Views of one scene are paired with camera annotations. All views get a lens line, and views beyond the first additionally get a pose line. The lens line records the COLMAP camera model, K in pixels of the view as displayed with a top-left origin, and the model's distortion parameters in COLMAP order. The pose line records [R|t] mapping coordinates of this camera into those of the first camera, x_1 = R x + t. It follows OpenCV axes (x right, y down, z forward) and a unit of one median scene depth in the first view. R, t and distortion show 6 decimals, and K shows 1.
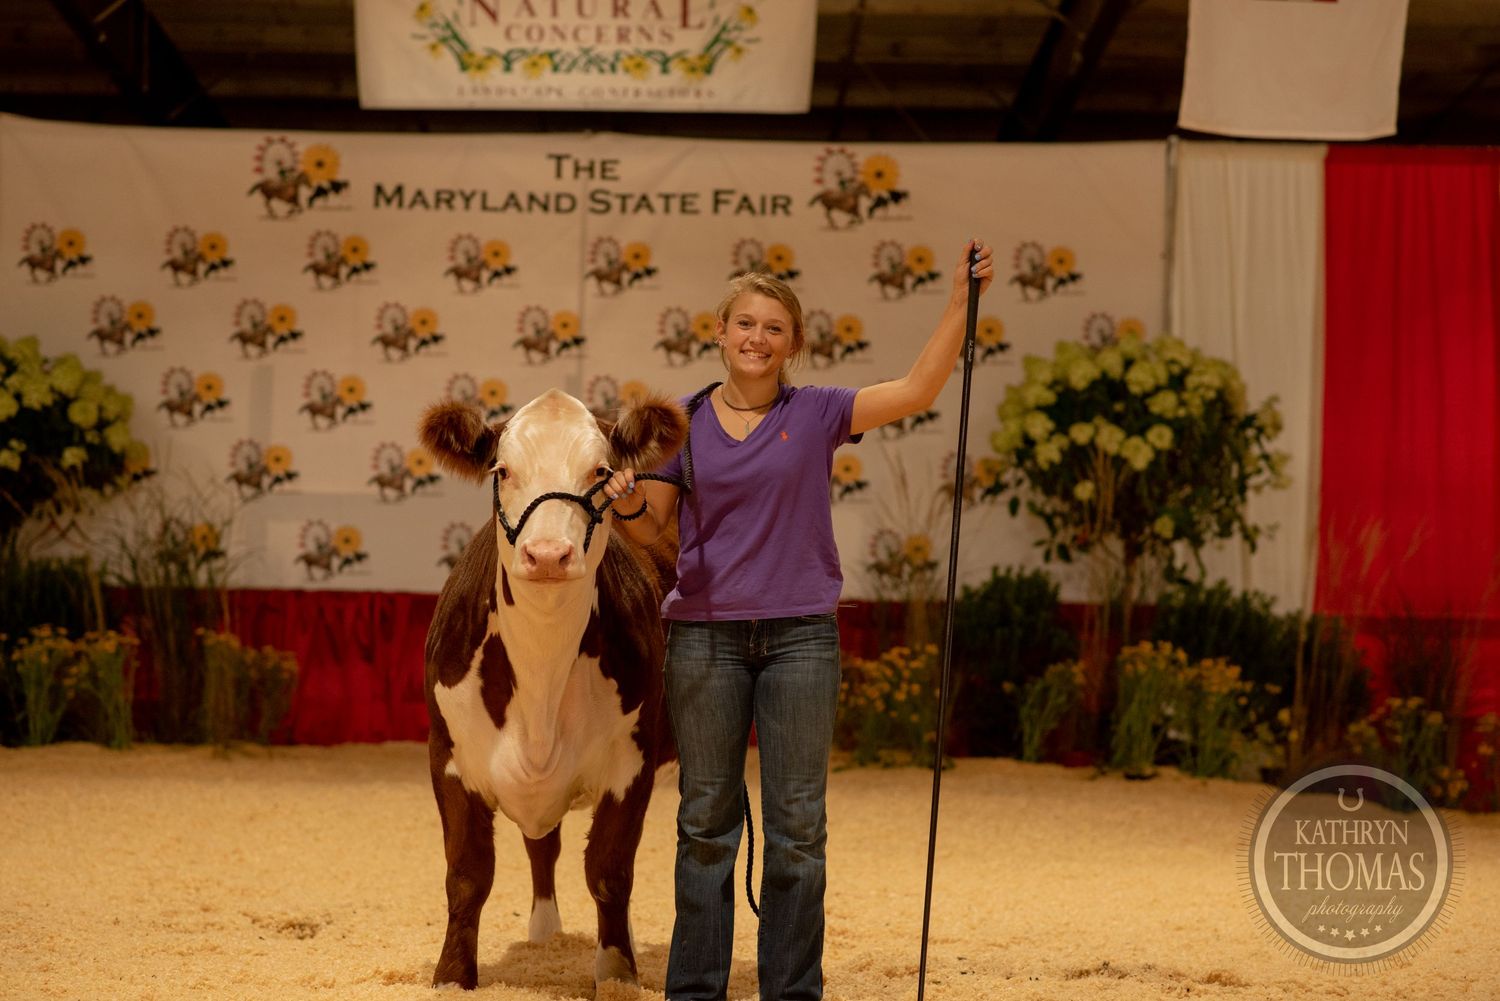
lens RADIAL K [[3555.8, 0, 750.0], [0, 3555.8, 500.5], [0, 0, 1]] dist [0.081085, -0.247154]
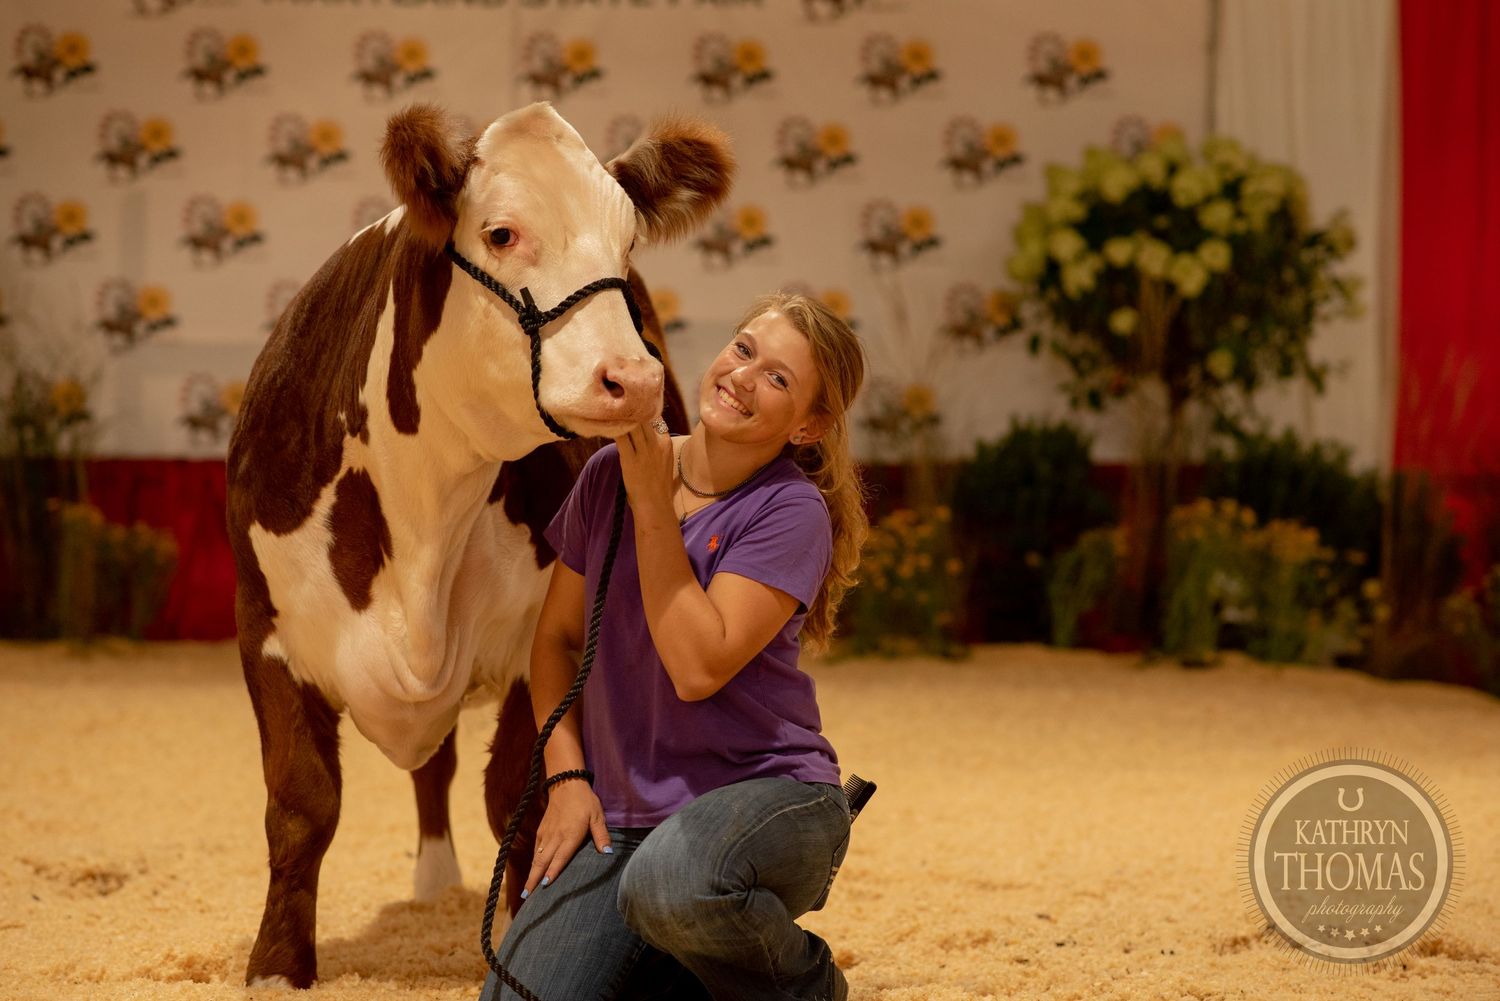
lens RADIAL K [[3632.1, 0, 750.0], [0, 3632.1, 500.5], [0, 0, 1]] dist [0.031482, 0.271267]
pose [[0.999870, -0.012726, 0.009861, -0.001539], [0.012454, 0.999553, 0.027178, 0.014438], [-0.010203, -0.027052, 0.999582, 0.152152]]
